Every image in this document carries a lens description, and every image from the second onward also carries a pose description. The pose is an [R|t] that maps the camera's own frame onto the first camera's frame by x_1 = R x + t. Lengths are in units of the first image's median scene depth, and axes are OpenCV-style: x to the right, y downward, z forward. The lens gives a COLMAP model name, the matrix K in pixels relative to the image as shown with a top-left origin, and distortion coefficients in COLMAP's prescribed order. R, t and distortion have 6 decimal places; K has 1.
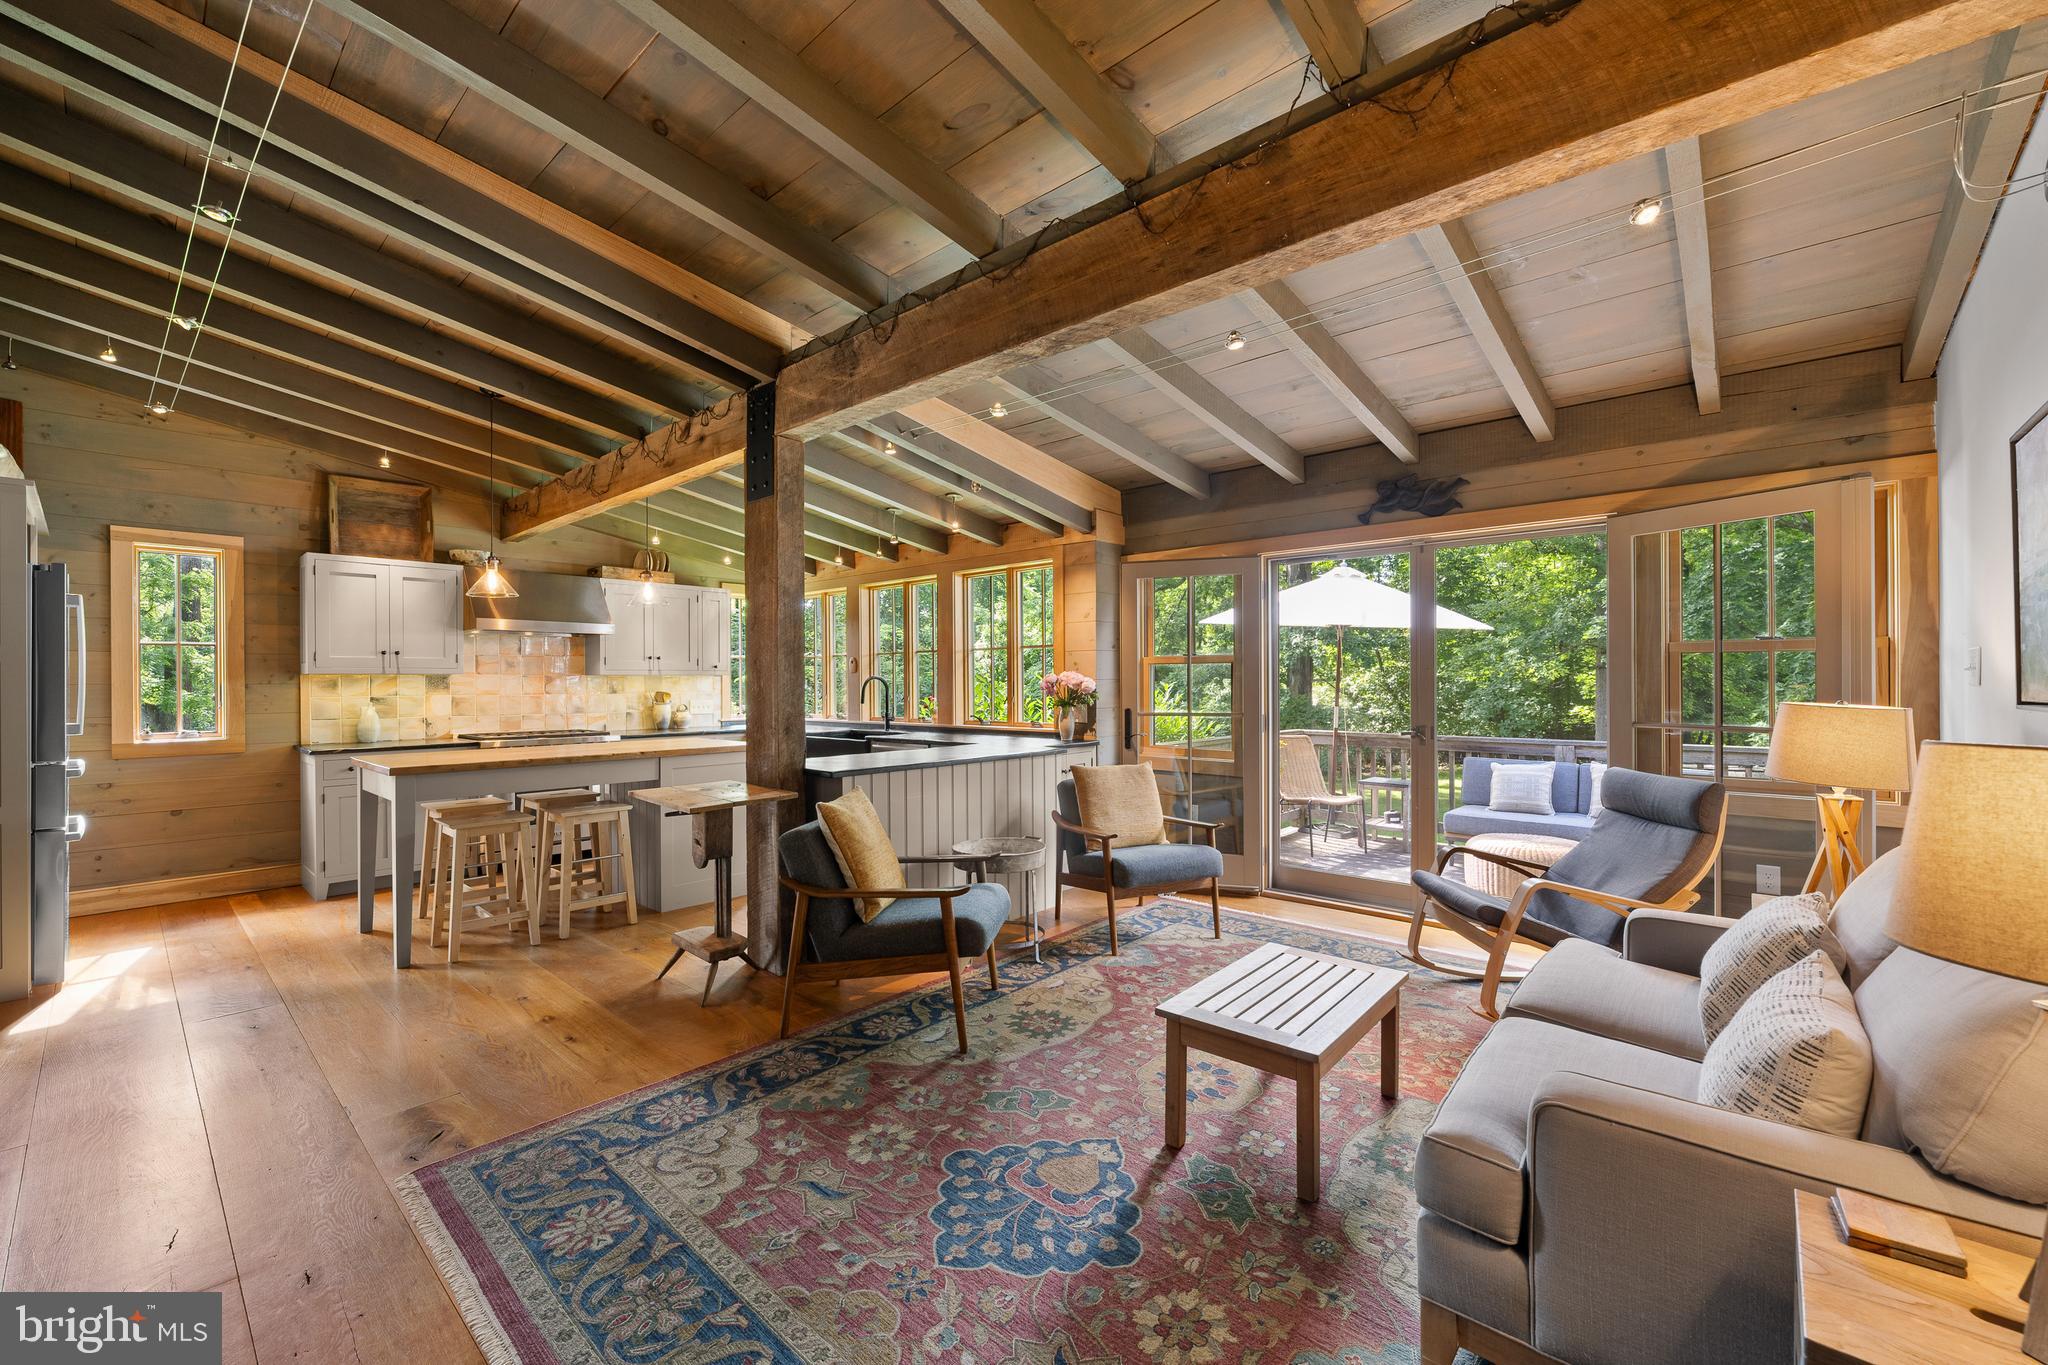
lens RADIAL K [[821.1, 0, 1025.8], [0, 821.1, 680.6], [0, 0, 1]] dist [-0.004135, -0.000152]
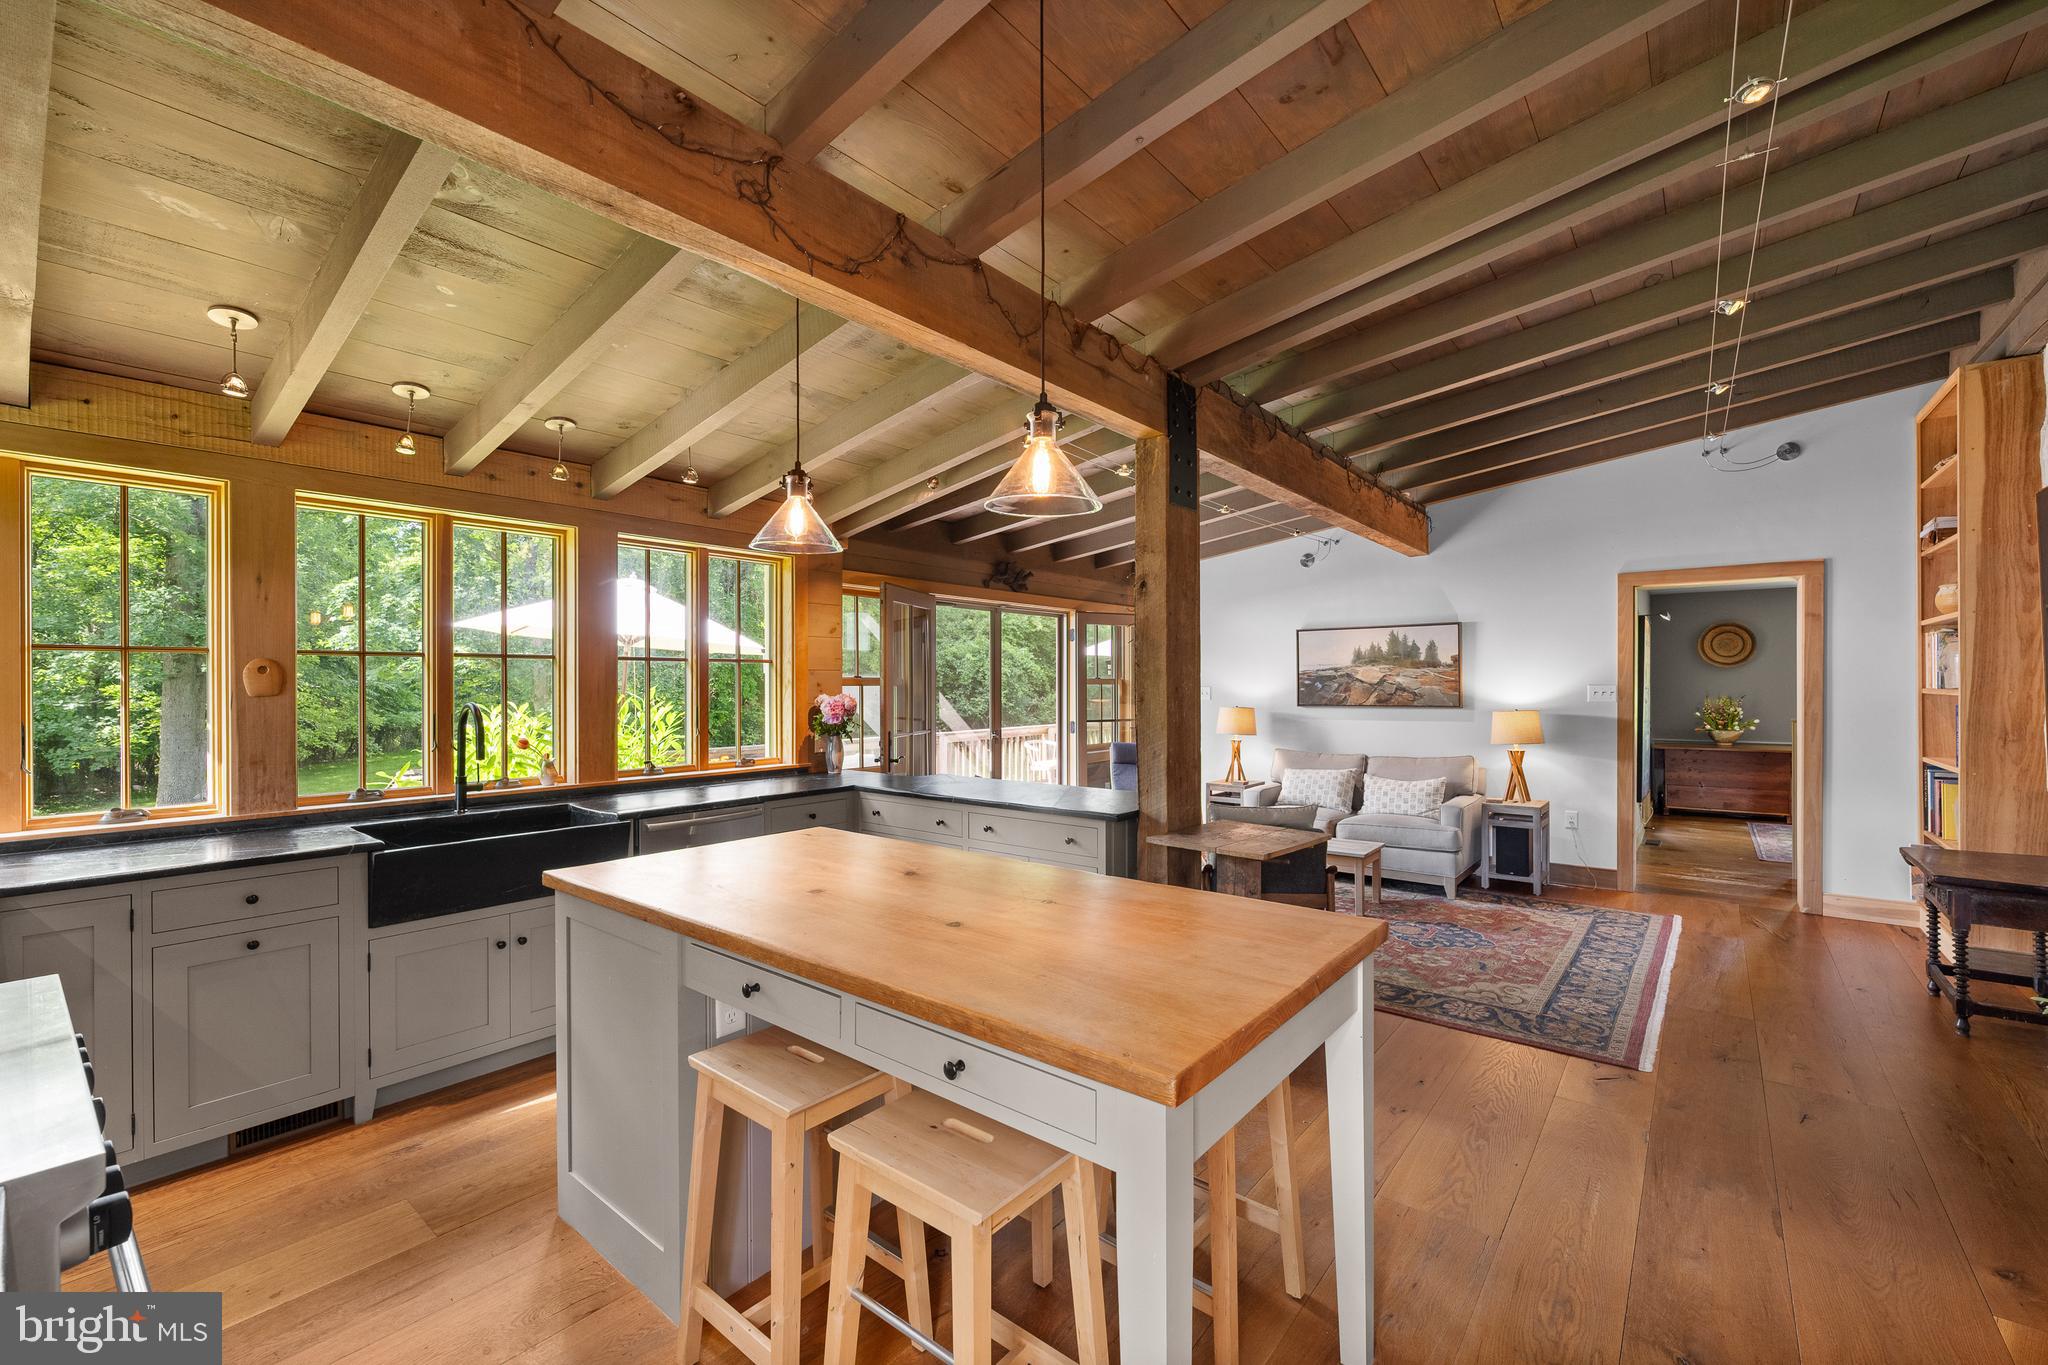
lens RADIAL K [[839.4, 0, 1027.8], [0, 839.4, 687.2], [0, 0, 1]] dist [-0.002480, 0.000230]
pose [[-0.041698, 0.001396, 0.999129, -0.880116], [0.001927, 0.999997, -0.001317, -0.017304], [-0.999128, 0.001871, -0.041701, 0.866091]]
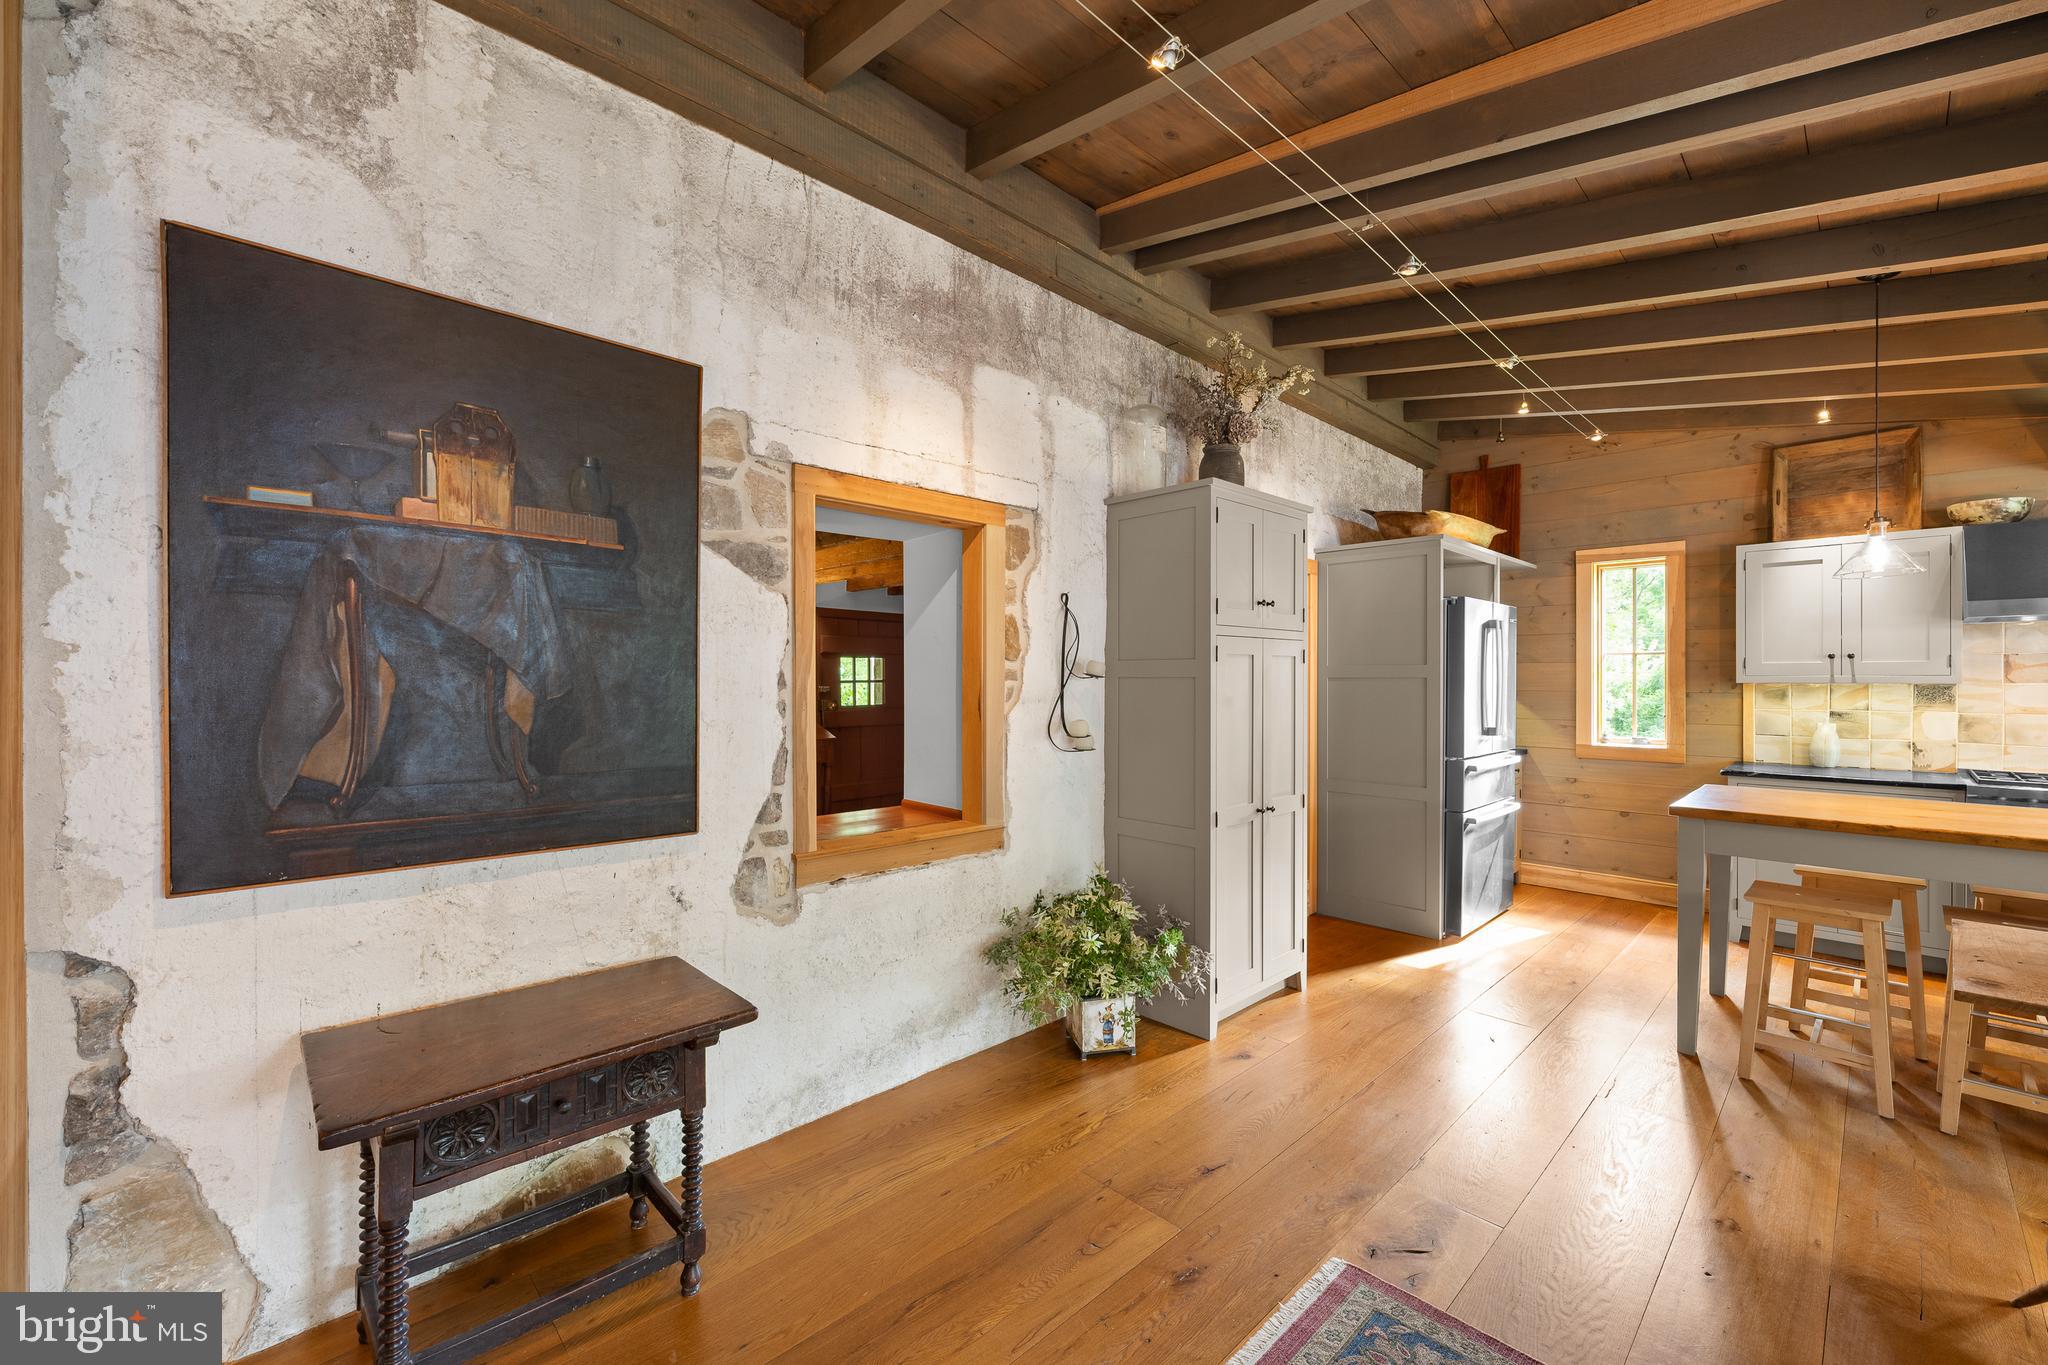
lens RADIAL K [[821.1, 0, 1025.8], [0, 821.1, 680.6], [0, 0, 1]] dist [-0.004135, -0.000152]
pose [[-0.082398, 0.008494, -0.996563, 0.069265], [0.001174, 0.999964, 0.008426, -0.018866], [0.996599, -0.000476, -0.082405, 0.300057]]
